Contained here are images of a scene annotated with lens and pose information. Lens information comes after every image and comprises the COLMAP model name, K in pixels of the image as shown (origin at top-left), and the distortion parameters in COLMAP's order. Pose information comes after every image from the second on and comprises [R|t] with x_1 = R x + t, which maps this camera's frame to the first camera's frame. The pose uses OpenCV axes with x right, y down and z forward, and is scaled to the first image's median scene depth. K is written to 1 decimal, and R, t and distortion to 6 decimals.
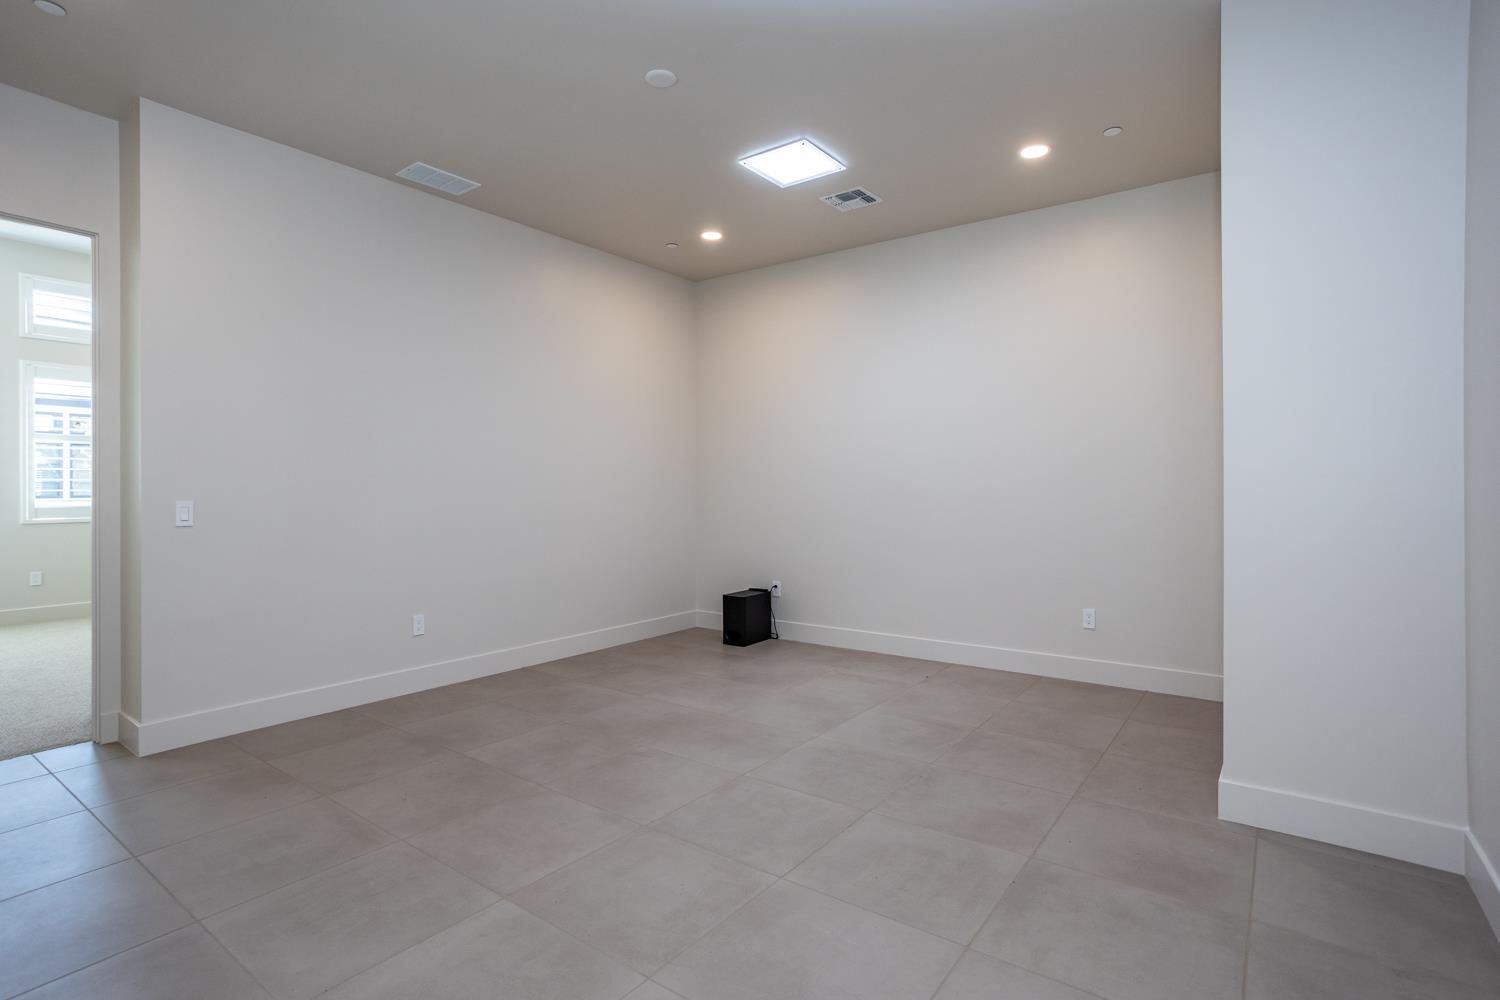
lens RADIAL K [[740.2, 0, 742.6], [0, 740.2, 492.8], [0, 0, 1]] dist [-0.002258, -0.000087]
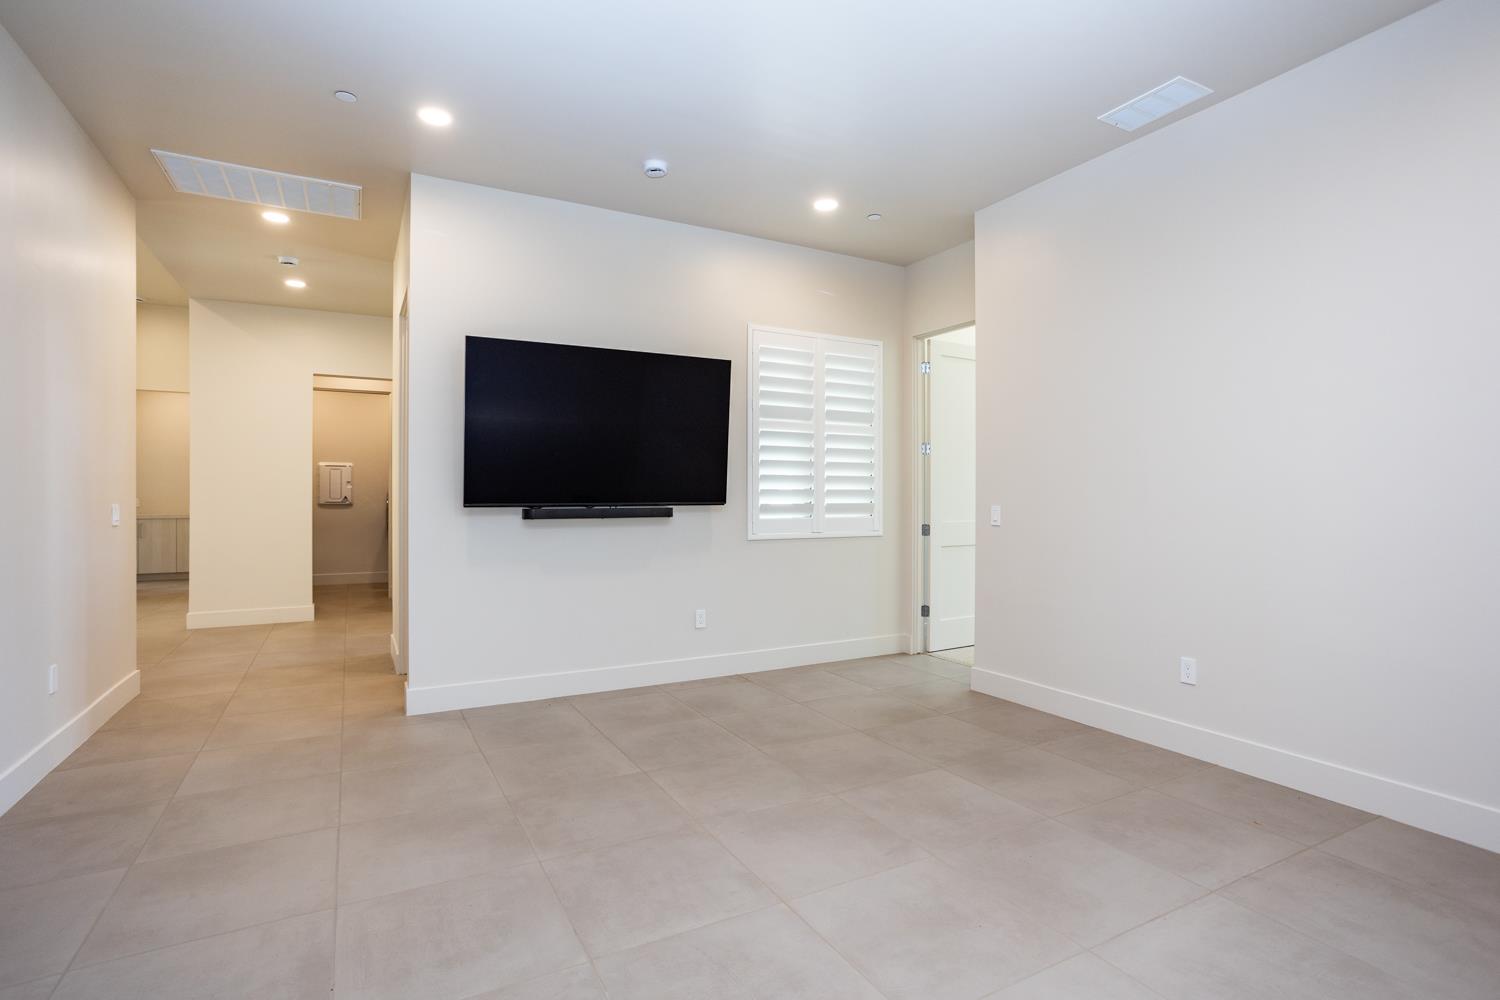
lens RADIAL K [[740.2, 0, 742.6], [0, 740.2, 492.8], [0, 0, 1]] dist [-0.002258, -0.000087]
pose [[-0.423589, -0.006716, -0.905829, 0.648685], [-0.005597, 0.999973, -0.004797, -0.003292], [0.905837, 0.003038, -0.423615, 1.246567]]
